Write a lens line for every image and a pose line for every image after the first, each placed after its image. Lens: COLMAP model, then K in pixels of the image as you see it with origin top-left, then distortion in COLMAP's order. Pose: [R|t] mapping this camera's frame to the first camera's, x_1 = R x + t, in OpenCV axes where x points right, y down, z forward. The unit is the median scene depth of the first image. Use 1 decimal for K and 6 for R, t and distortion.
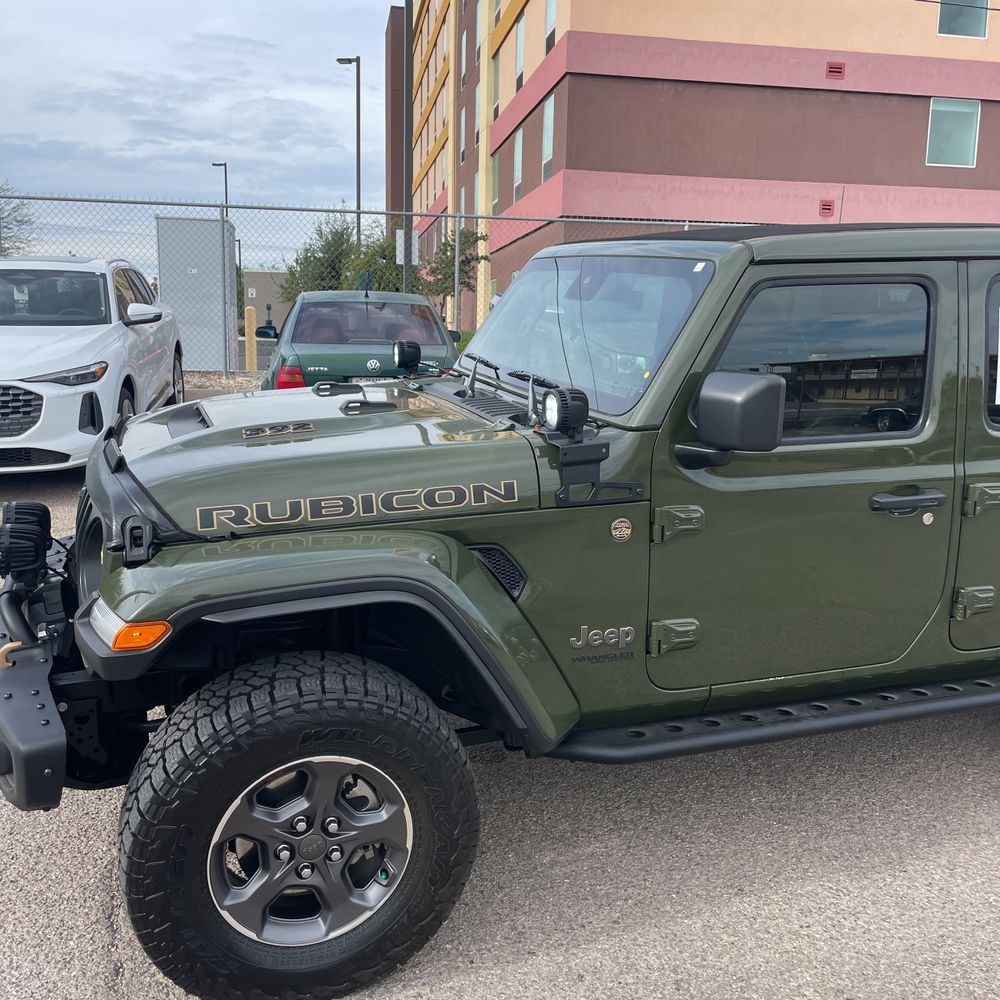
lens RADIAL K [[1012.4, 0, 517.7], [0, 1012.4, 489.5], [0, 0, 1]] dist [0.106182, -0.148001]
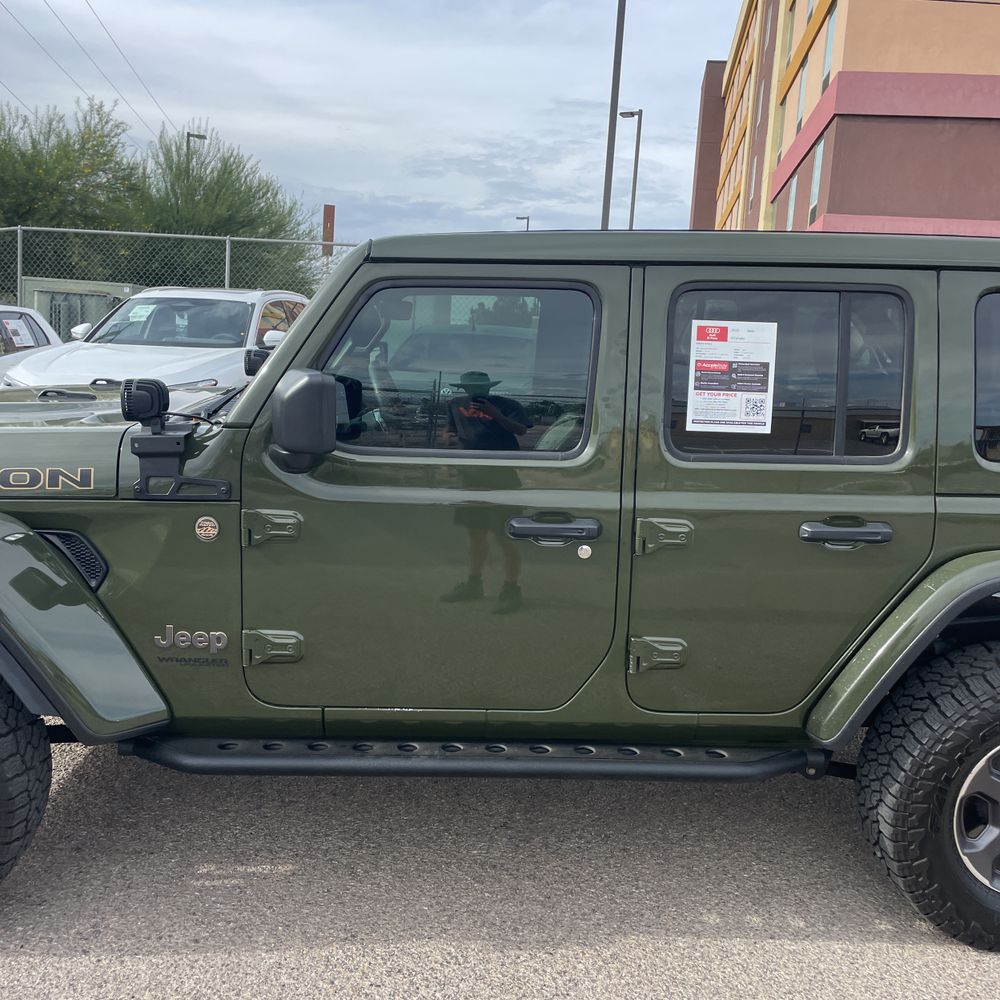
lens RADIAL K [[1012.4, 0, 517.7], [0, 1012.4, 489.5], [0, 0, 1]] dist [0.106182, -0.148001]
pose [[0.951313, 0.071285, -0.299869, 0.563526], [-0.085634, 0.995713, -0.034969, 0.009279], [0.296091, 0.058945, 0.953339, 0.131135]]
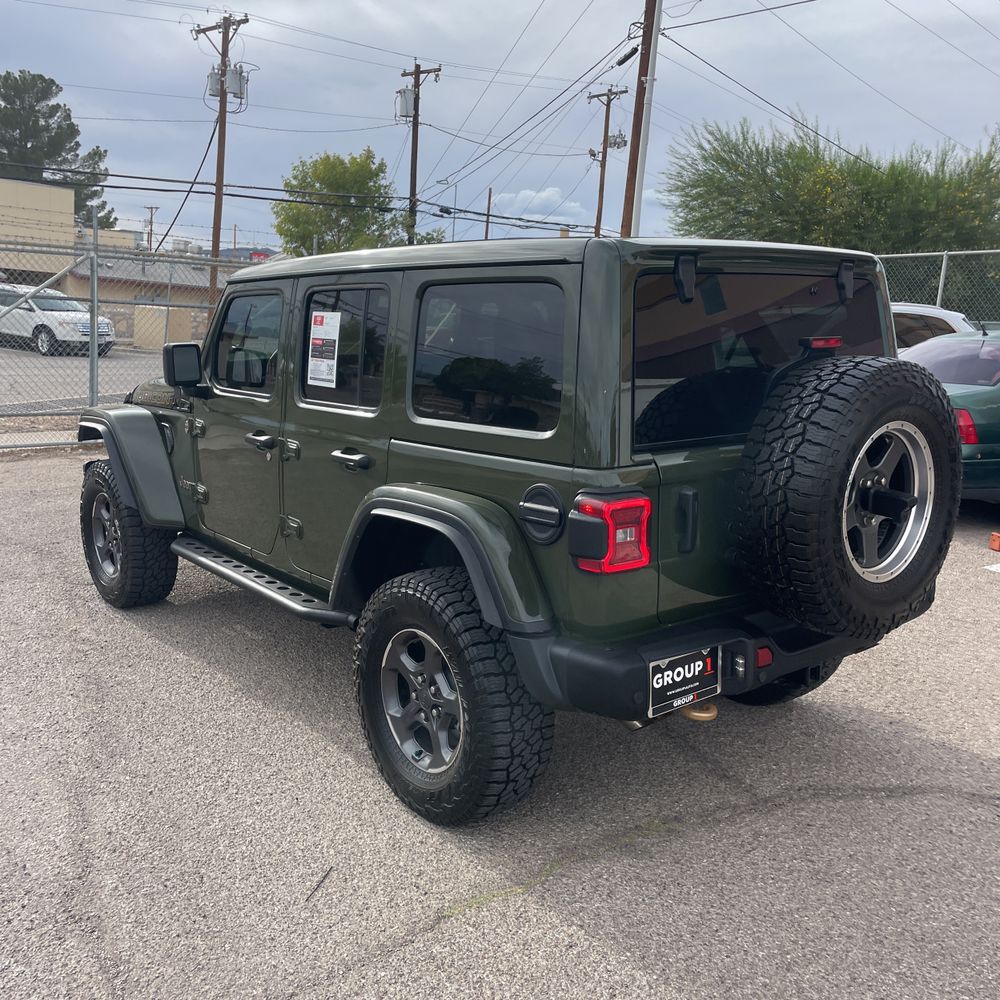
lens RADIAL K [[1012.4, 0, 517.7], [0, 1012.4, 489.5], [0, 0, 1]] dist [0.106182, -0.148001]
pose [[0.314652, 0.150705, -0.937167, 1.730875], [-0.204172, 0.974951, 0.088230, -0.115935], [0.926989, 0.163582, 0.337540, 0.791209]]
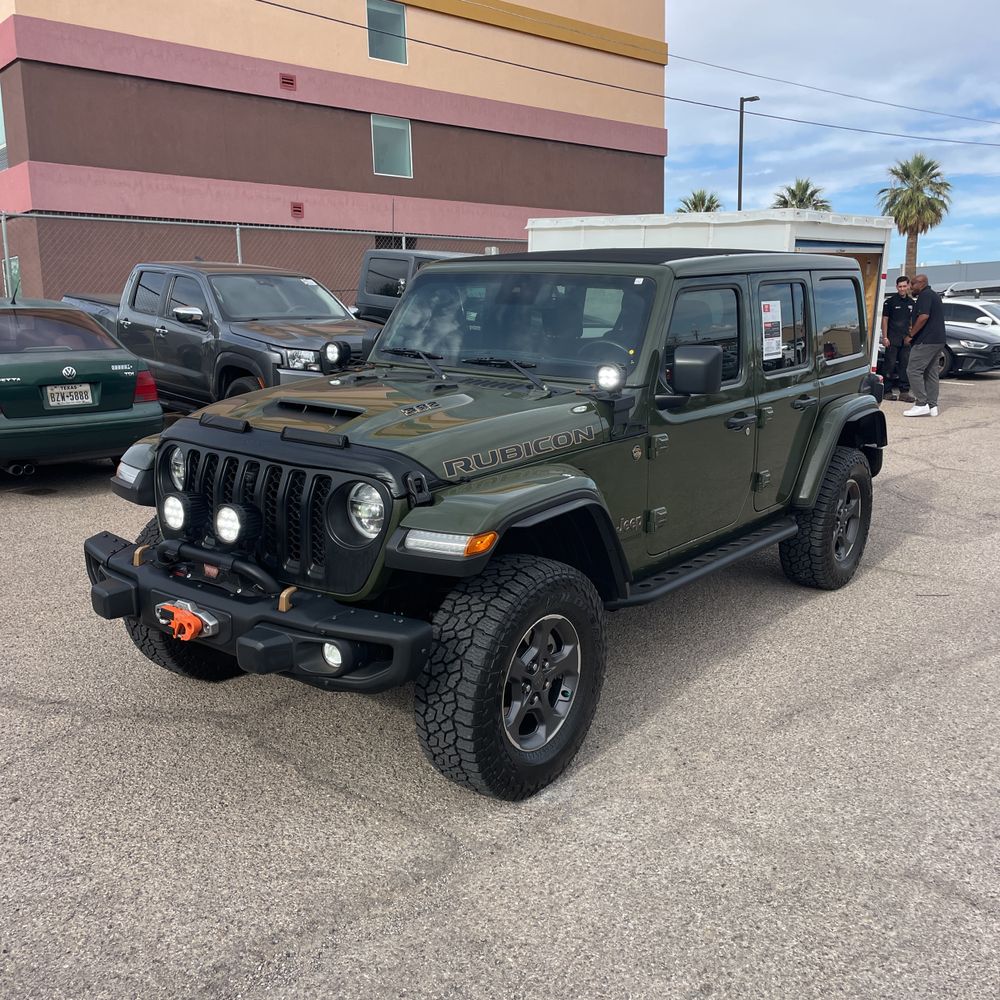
lens RADIAL K [[1004.0, 0, 509.9], [0, 1004.0, 489.6], [0, 0, 1]] dist [0.097520, -0.115060]
pose [[0.850162, -0.125283, 0.511400, -0.711915], [0.121516, 0.991745, 0.040947, 0.007763], [-0.512308, 0.027331, 0.858367, -0.177636]]
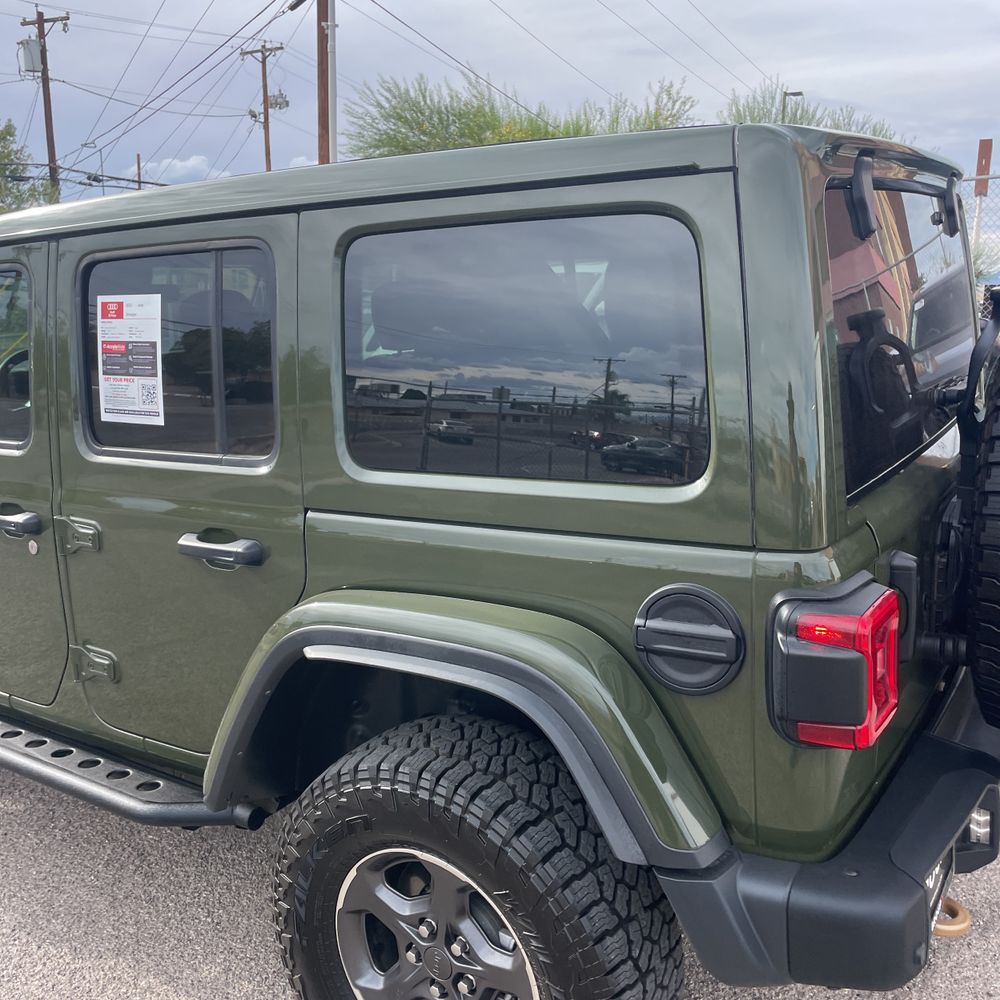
lens RADIAL K [[1004.0, 0, 509.9], [0, 1004.0, 489.6], [0, 0, 1]] dist [0.097520, -0.115060]
pose [[0.589637, 0.125980, -0.797783, 1.210298], [-0.115026, 0.990790, 0.071444, -0.116149], [0.799436, 0.049640, 0.598698, 0.753116]]
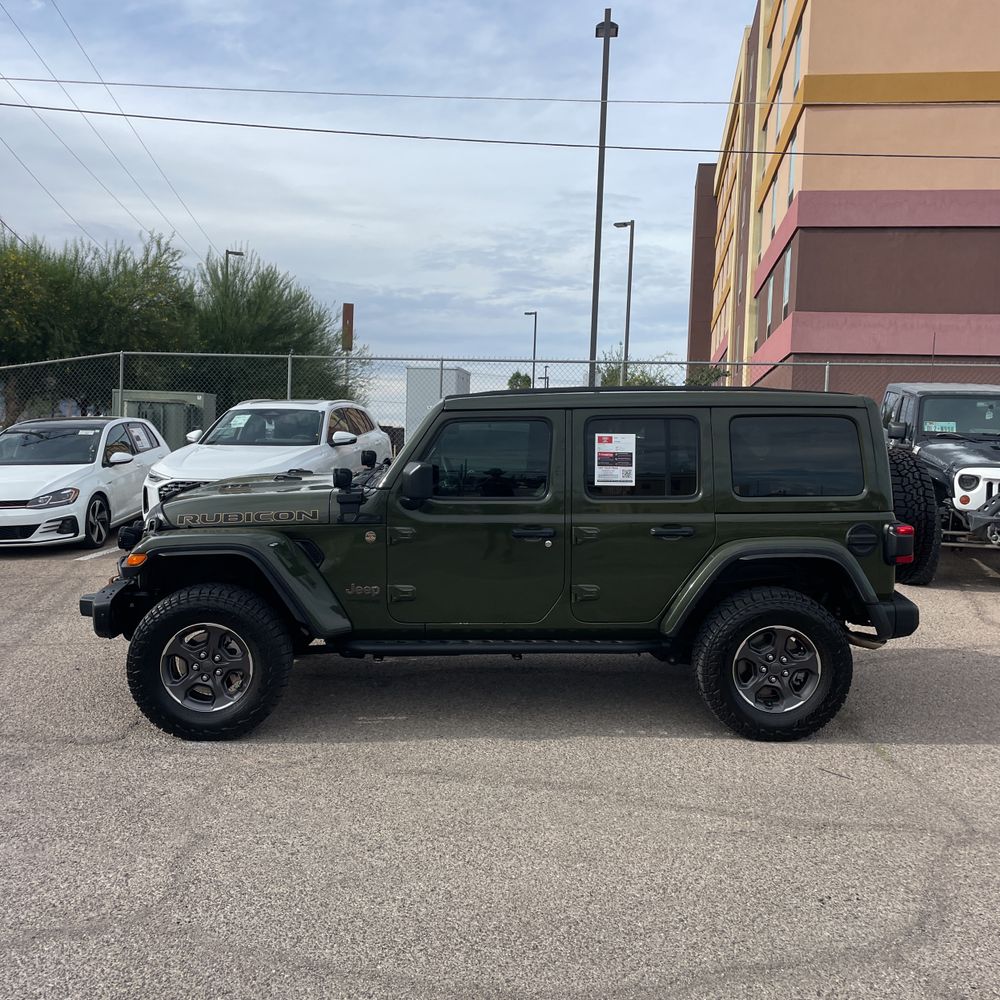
lens RADIAL K [[1012.4, 0, 517.7], [0, 1012.4, 489.5], [0, 0, 1]] dist [0.106182, -0.148001]
pose [[0.947352, 0.021026, -0.319504, 0.872810], [-0.060608, 0.991578, -0.114453, 0.135047], [0.314407, 0.127792, 0.940647, -0.719324]]
